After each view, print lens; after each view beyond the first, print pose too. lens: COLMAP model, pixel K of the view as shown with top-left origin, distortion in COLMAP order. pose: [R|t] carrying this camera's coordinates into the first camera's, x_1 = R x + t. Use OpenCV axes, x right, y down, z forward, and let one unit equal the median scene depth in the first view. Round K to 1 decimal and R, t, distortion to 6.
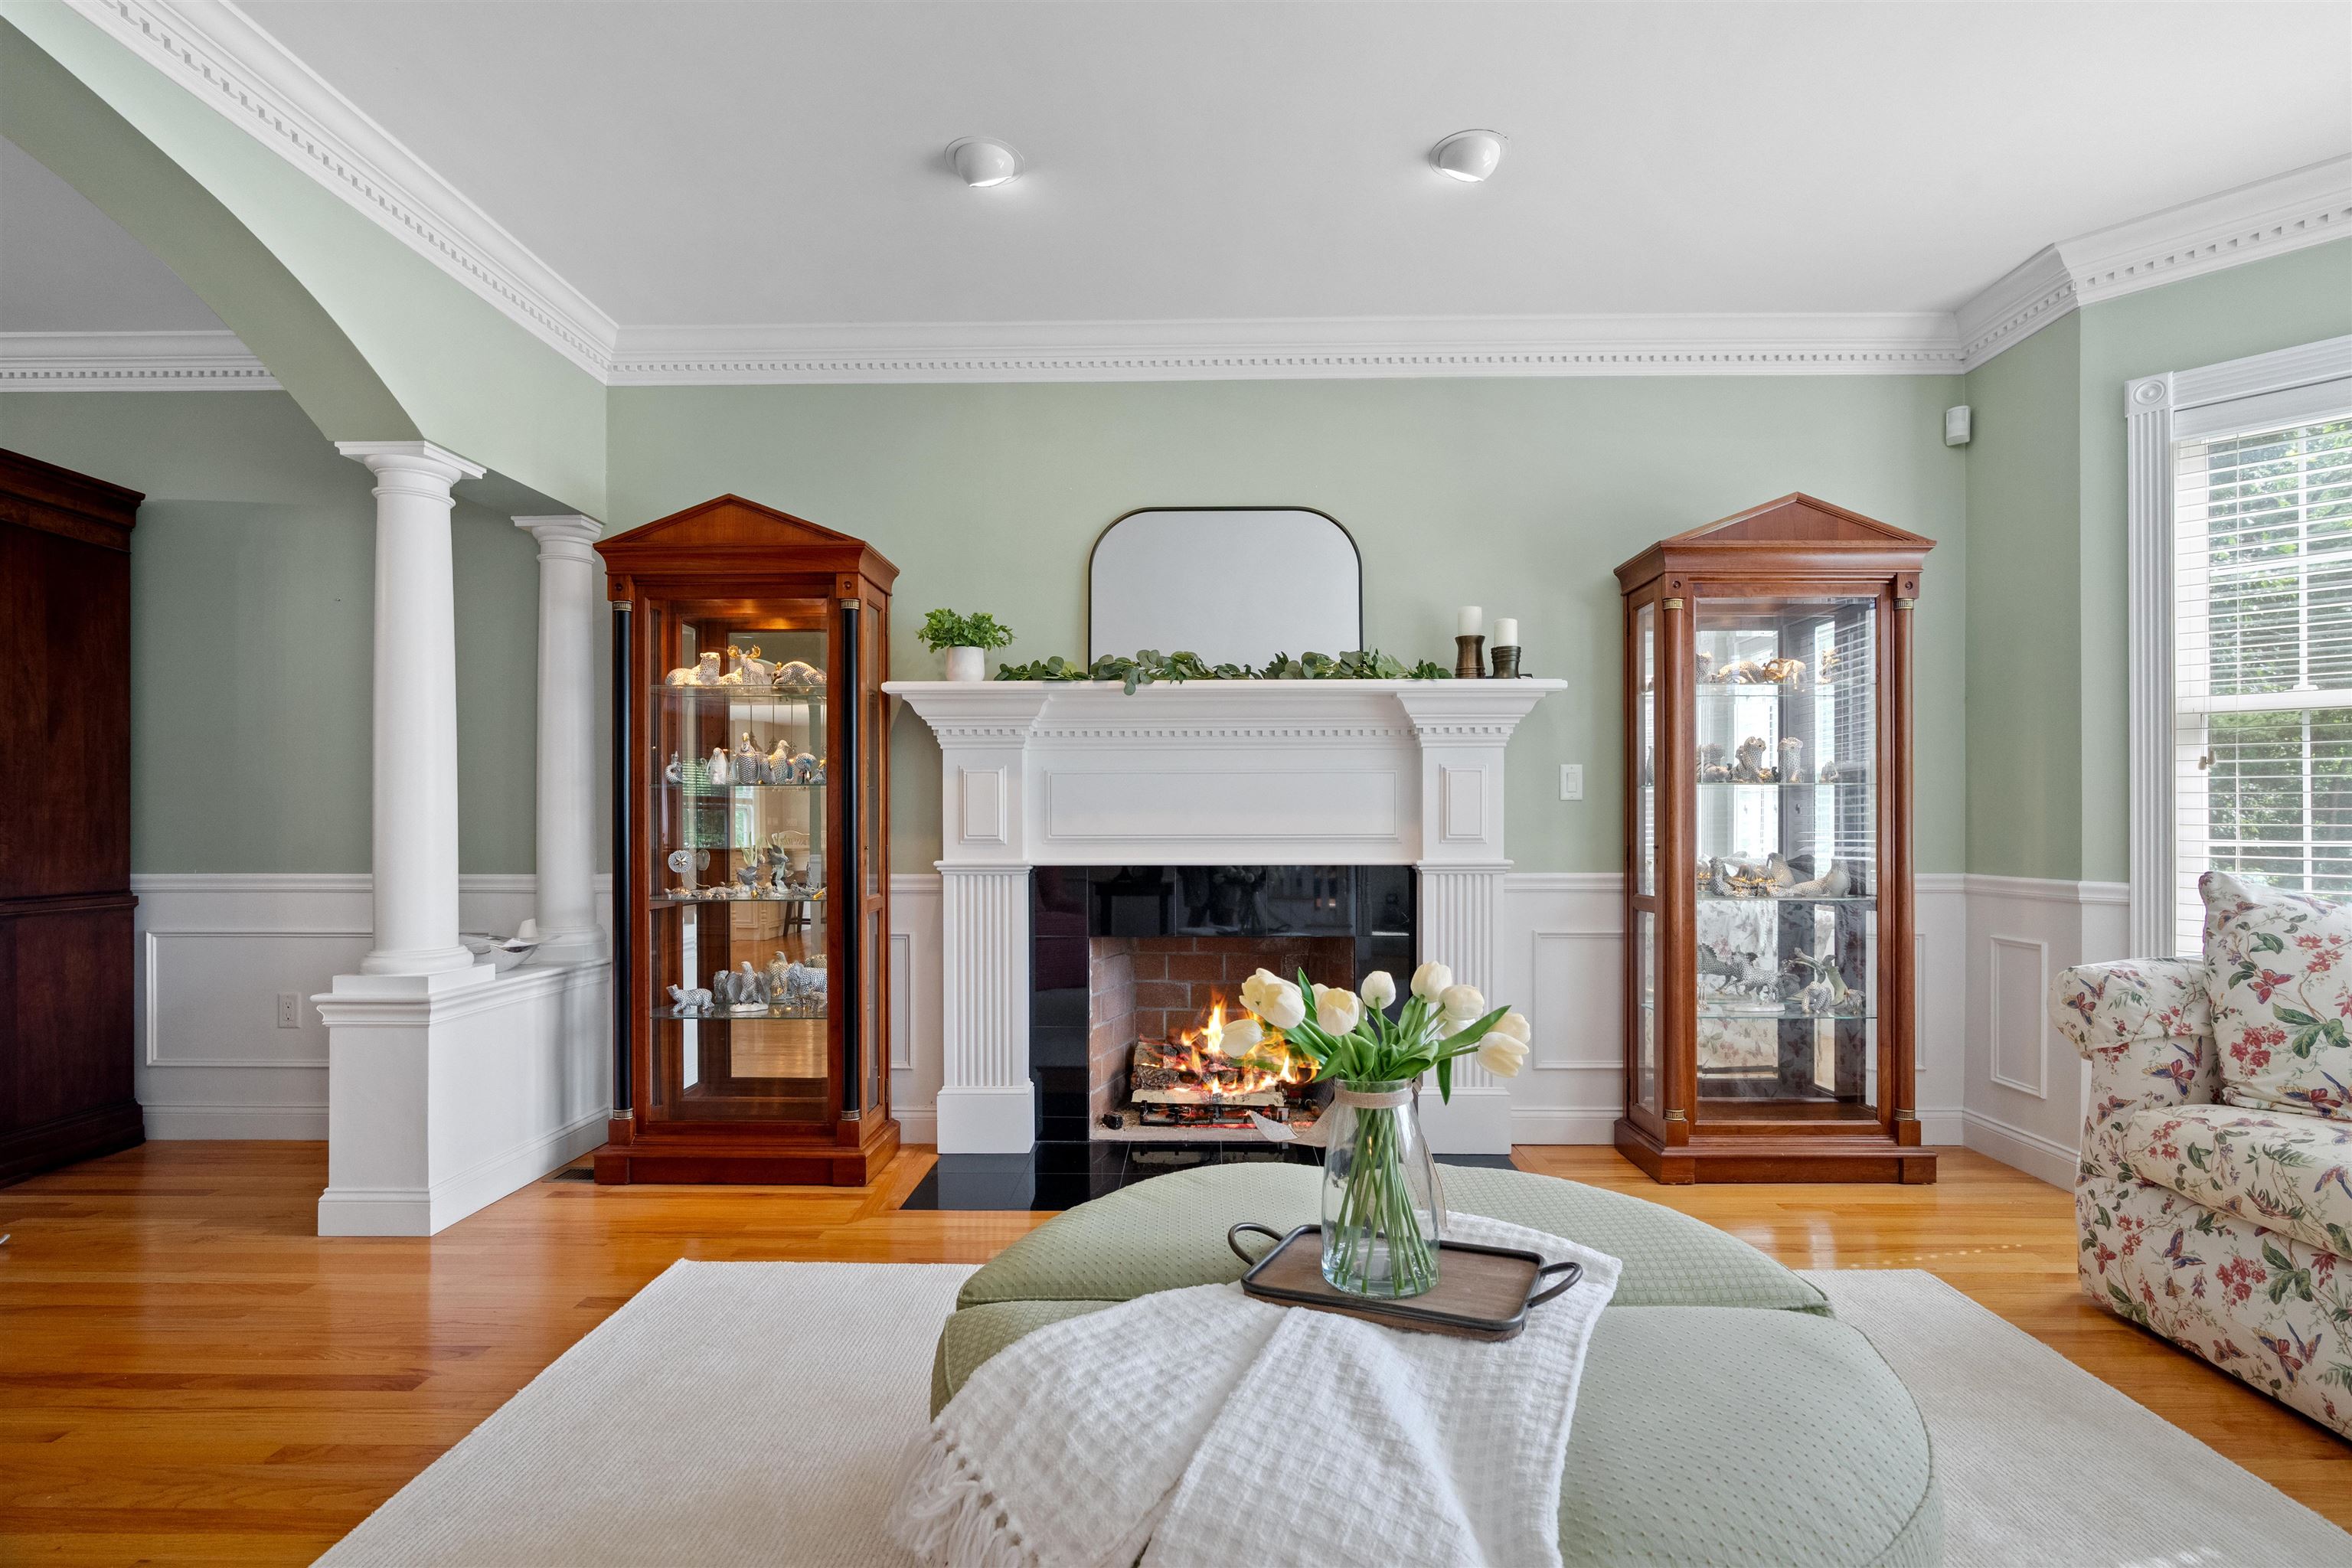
lens RADIAL K [[1055.3, 0, 1177.4], [0, 1055.3, 812.9], [0, 0, 1]] dist [-0.000590, -0.000100]
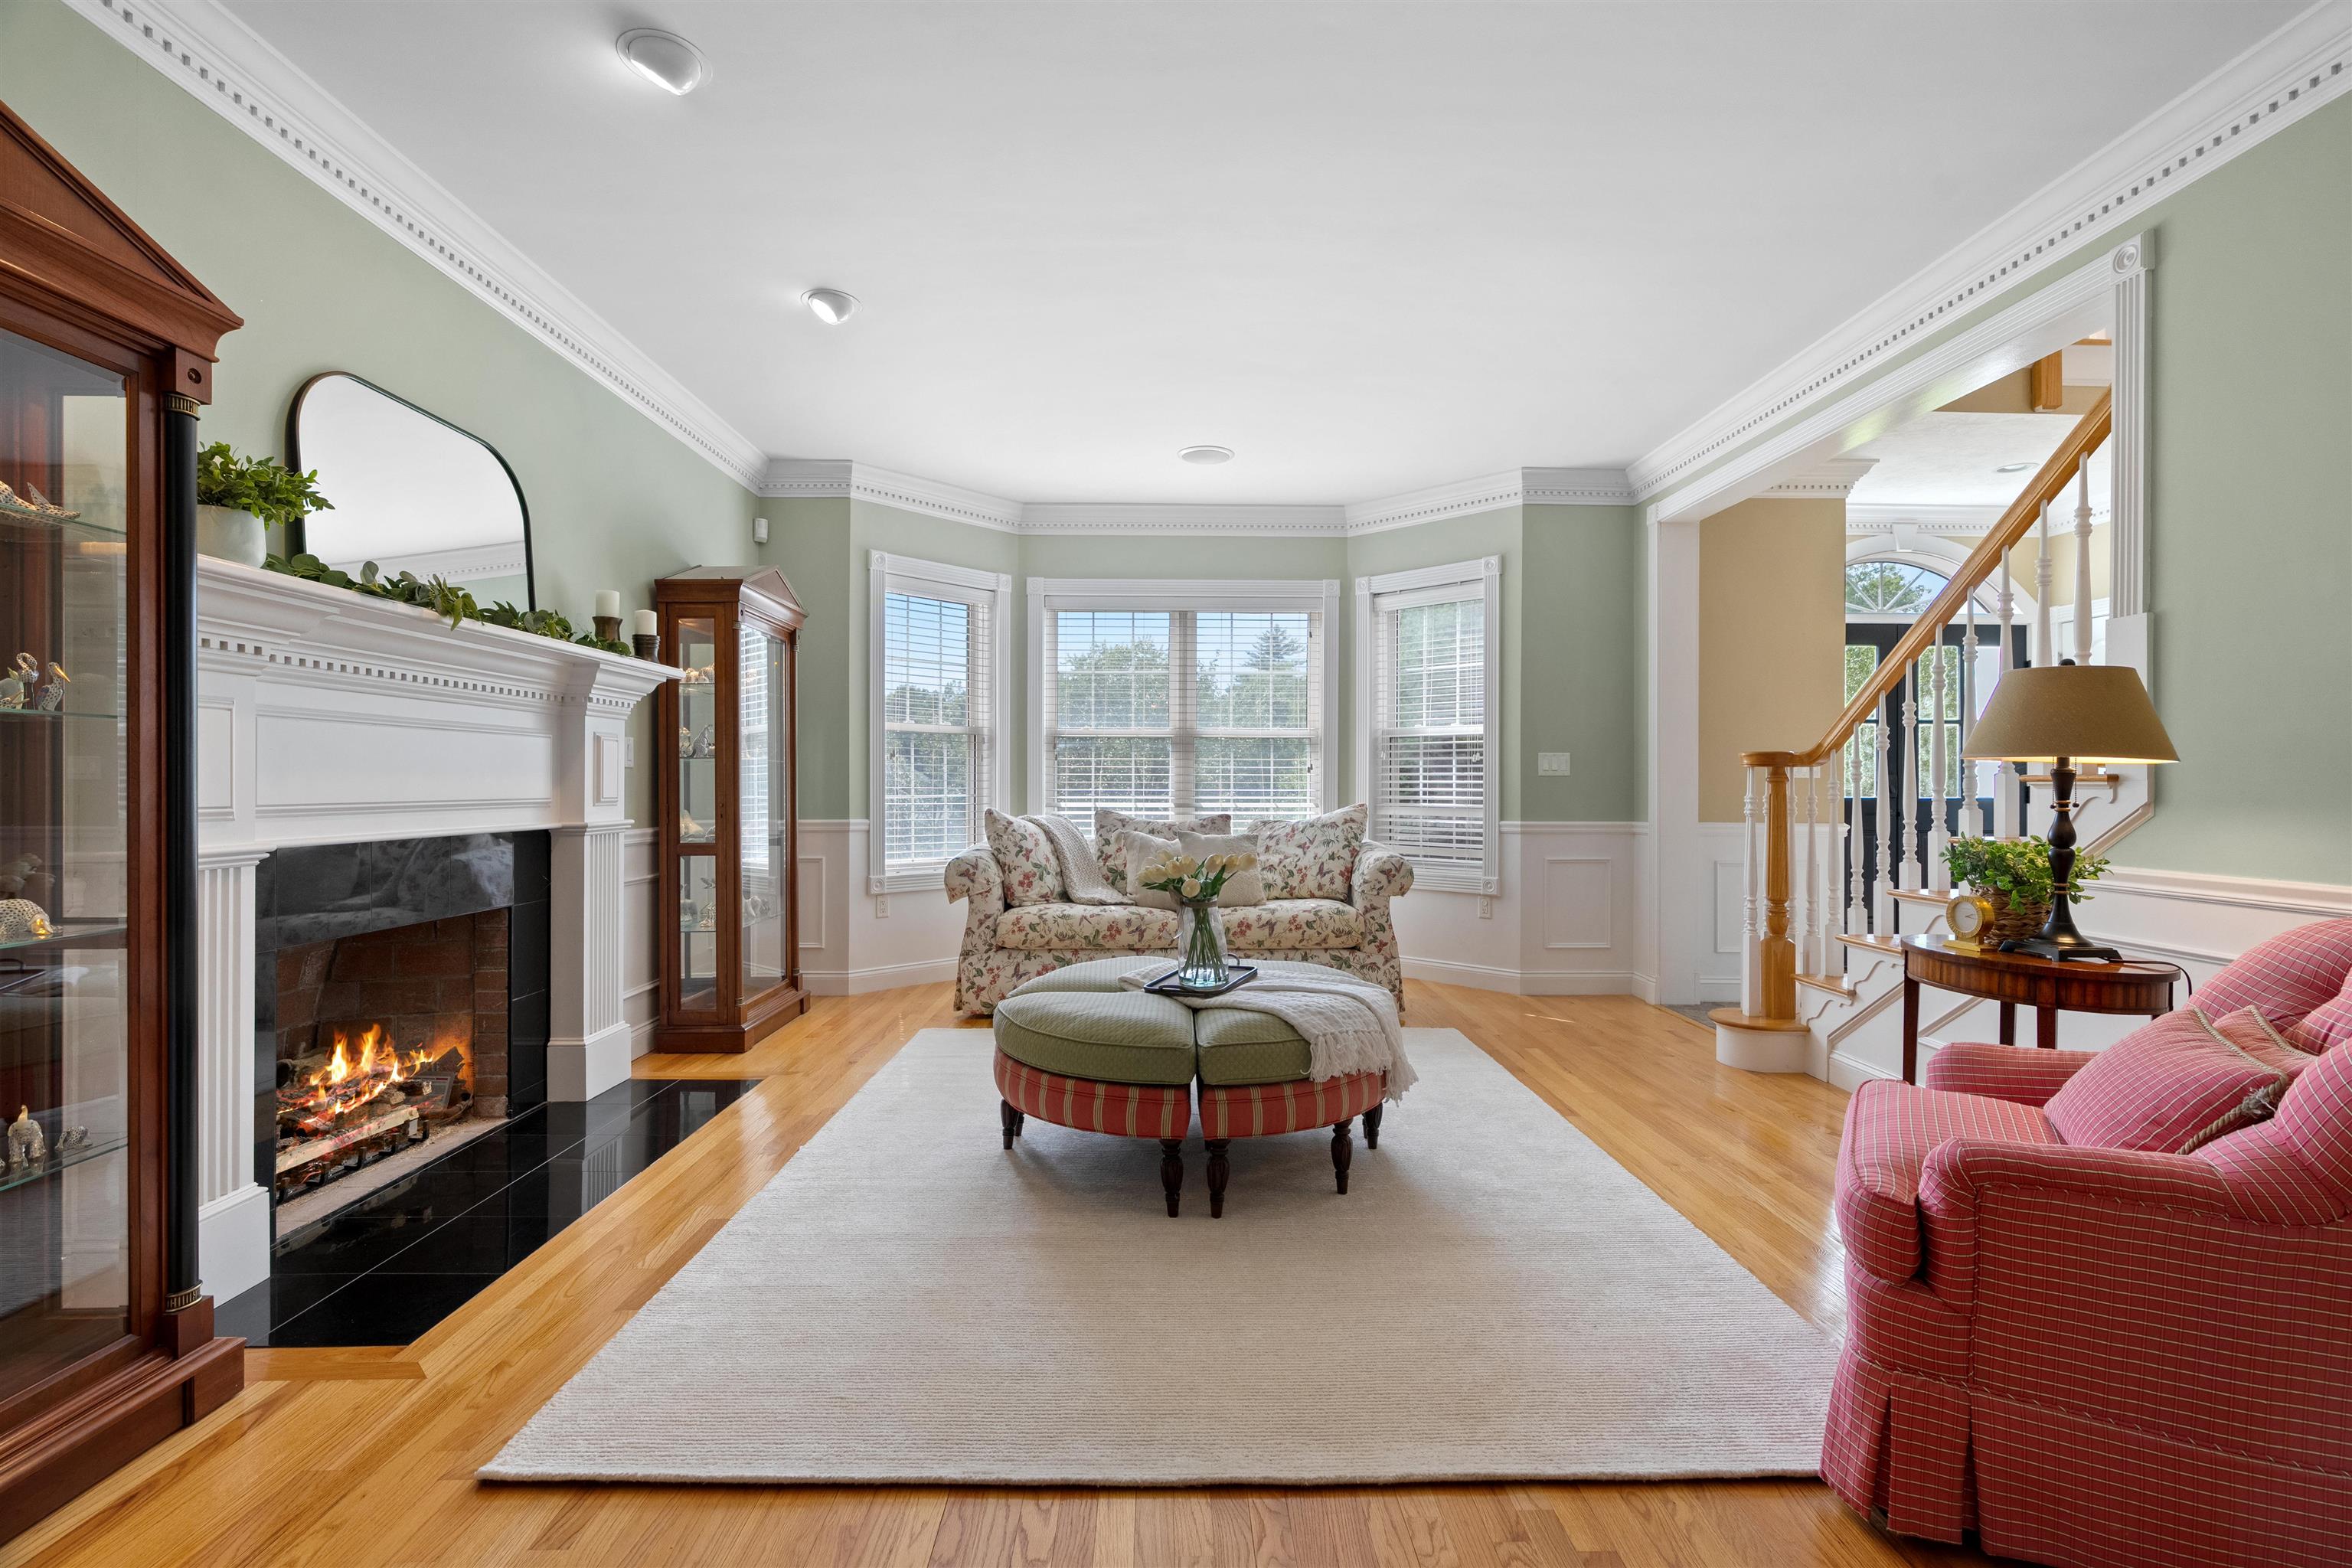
lens RADIAL K [[1007.9, 0, 1176.0], [0, 1007.9, 784.0], [0, 0, 1]] dist [-0.000072, 0.000221]
pose [[-0.008480, 0.001594, 0.999963, -0.811344], [-0.006504, 0.999977, -0.001649, 0.003393], [-0.999943, -0.006518, -0.008469, 0.437143]]
